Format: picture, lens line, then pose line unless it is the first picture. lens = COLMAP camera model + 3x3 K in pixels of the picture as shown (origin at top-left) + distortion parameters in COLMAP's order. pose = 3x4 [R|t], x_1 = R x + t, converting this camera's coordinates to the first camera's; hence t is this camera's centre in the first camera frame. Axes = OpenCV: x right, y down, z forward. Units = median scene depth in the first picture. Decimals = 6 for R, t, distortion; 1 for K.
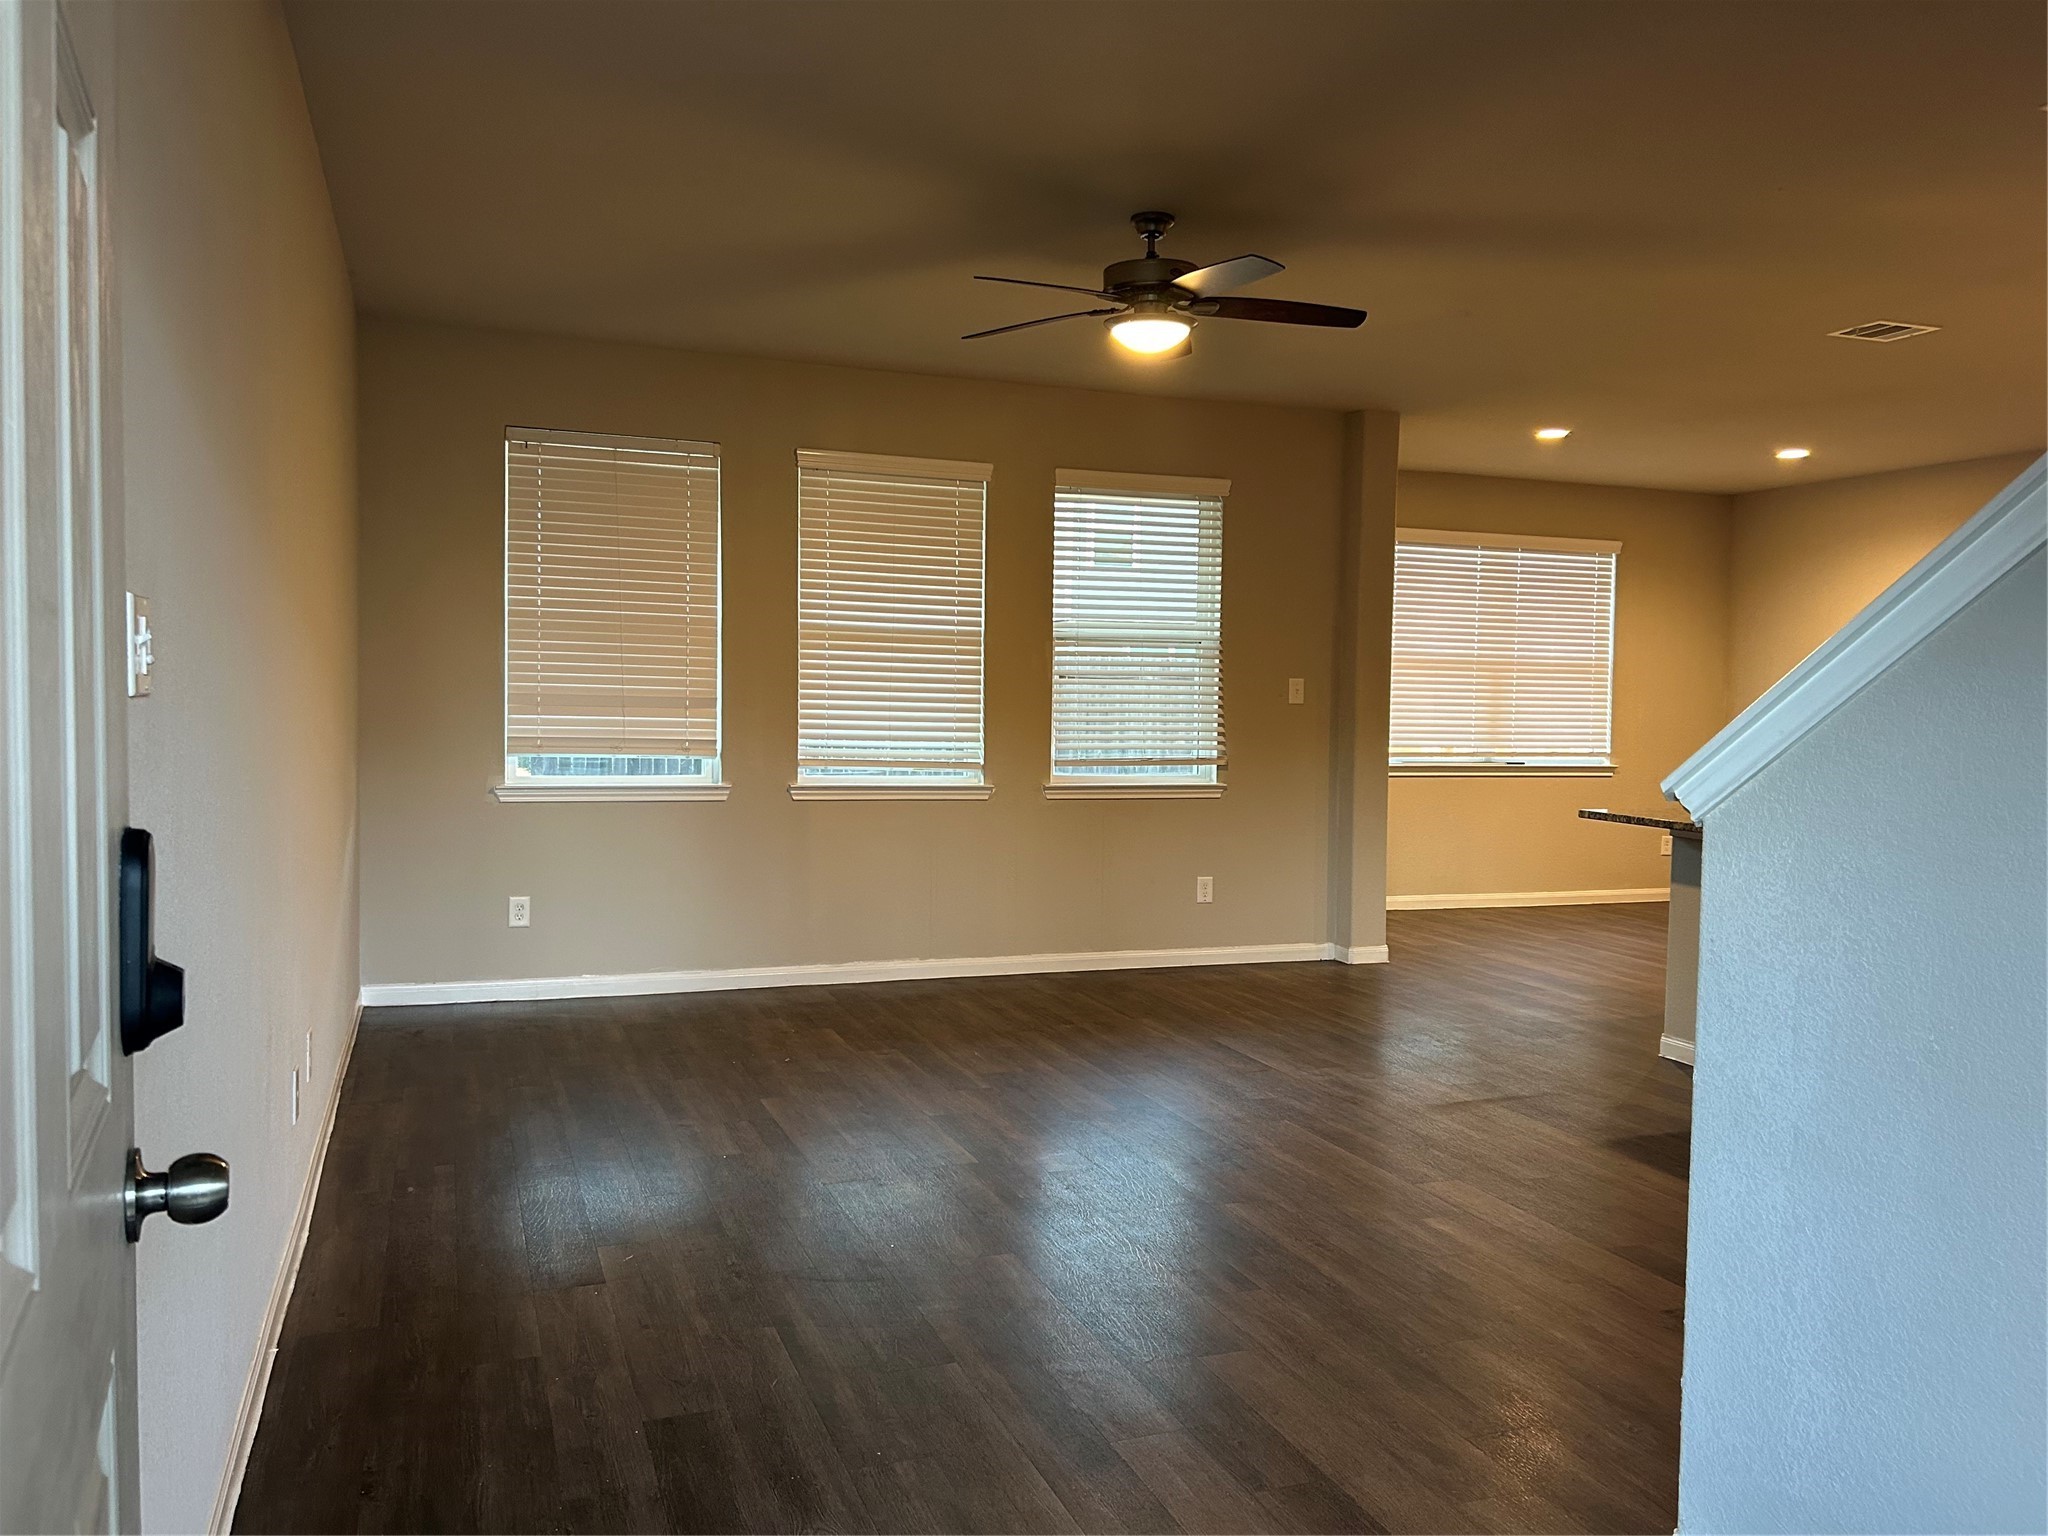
lens RADIAL K [[1515.9, 0, 1017.3], [0, 1515.9, 736.5], [0, 0, 1]] dist [0.104752, -0.155032]
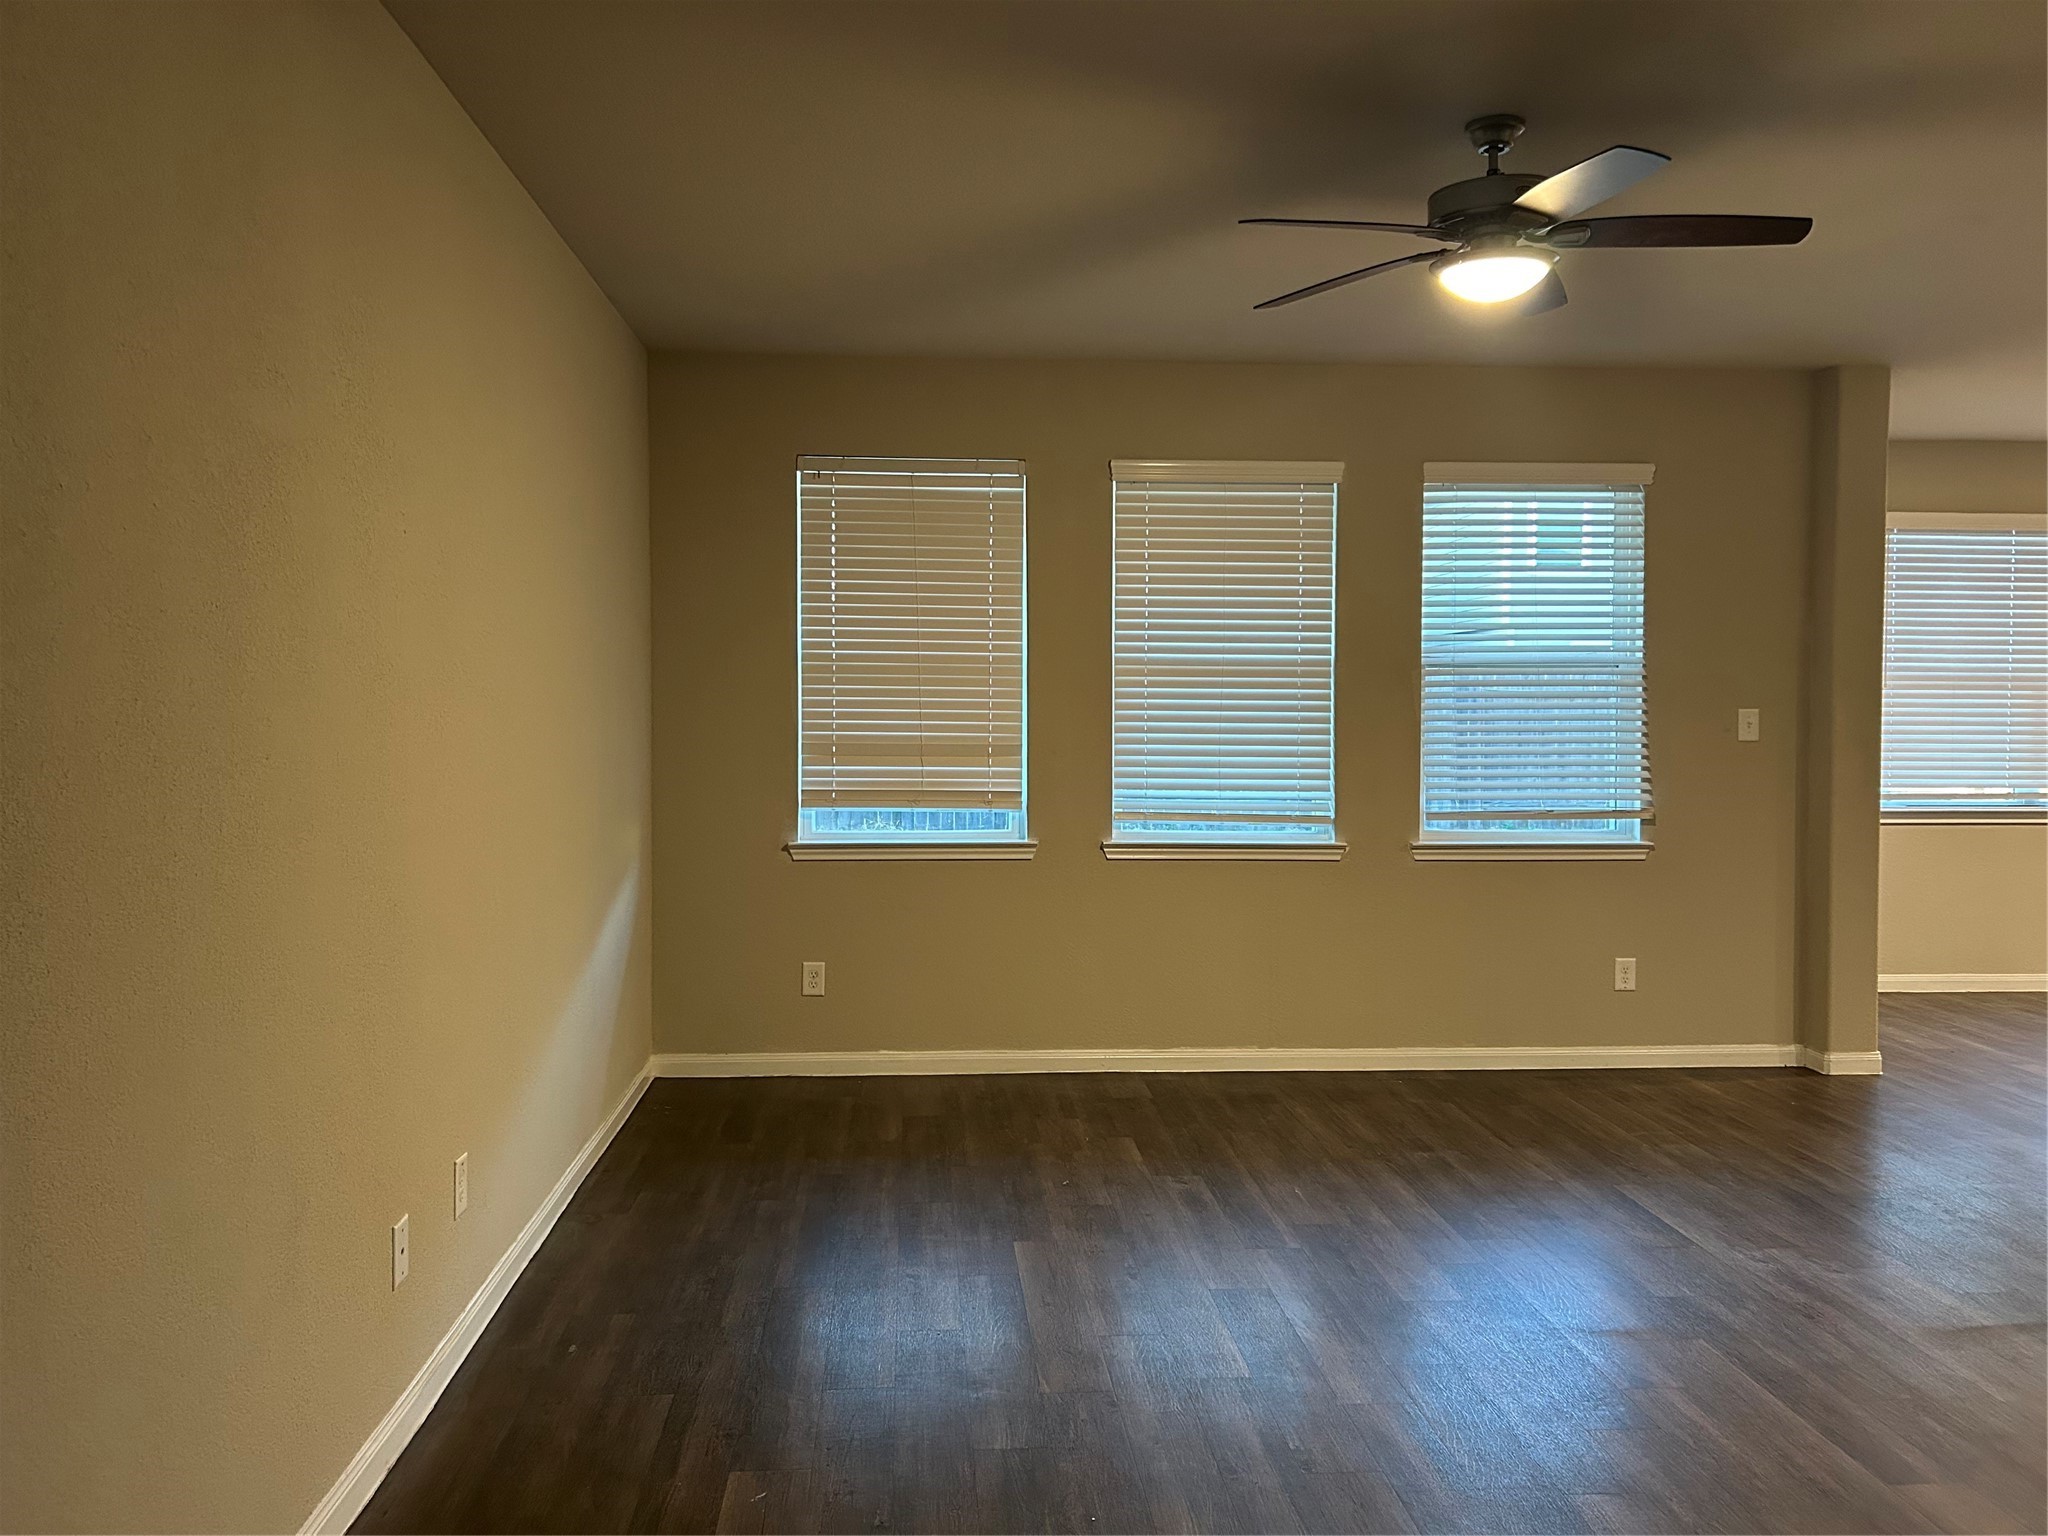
lens RADIAL K [[1515.9, 0, 1017.3], [0, 1515.9, 736.5], [0, 0, 1]] dist [0.104752, -0.155032]
pose [[0.958831, -0.008322, -0.283856, 0.052454], [0.006195, 0.999946, -0.008387, -0.022350], [0.283910, 0.006283, 0.958830, 0.143992]]
